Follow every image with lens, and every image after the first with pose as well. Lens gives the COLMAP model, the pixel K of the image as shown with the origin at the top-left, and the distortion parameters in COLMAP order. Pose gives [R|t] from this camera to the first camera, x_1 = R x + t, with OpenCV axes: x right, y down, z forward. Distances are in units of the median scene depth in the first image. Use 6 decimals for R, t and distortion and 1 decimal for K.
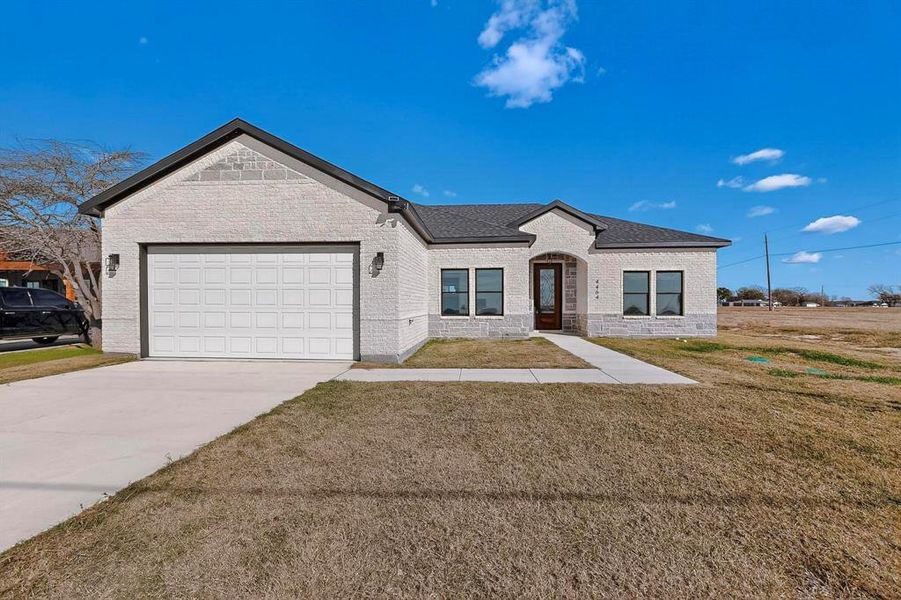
lens RADIAL K [[391.1, 0, 453.8], [0, 391.1, 300.0], [0, 0, 1]] dist [0.002293, -0.000456]
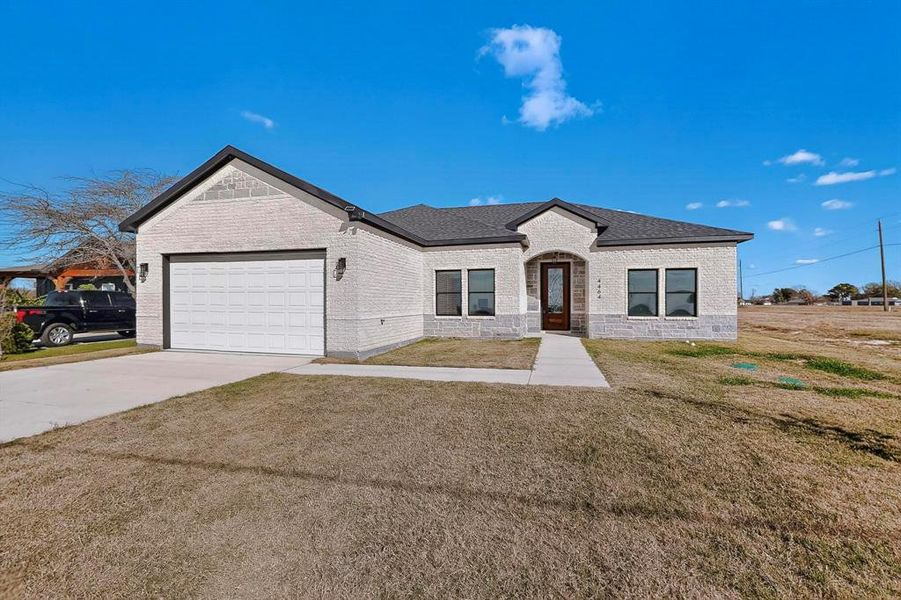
lens RADIAL K [[391.1, 0, 453.8], [0, 391.1, 300.0], [0, 0, 1]] dist [0.002293, -0.000456]
pose [[0.982275, -0.001178, -0.187440, 0.210077], [0.001854, 0.999992, 0.003432, -0.004323], [0.187434, -0.003719, 0.982270, -0.012409]]
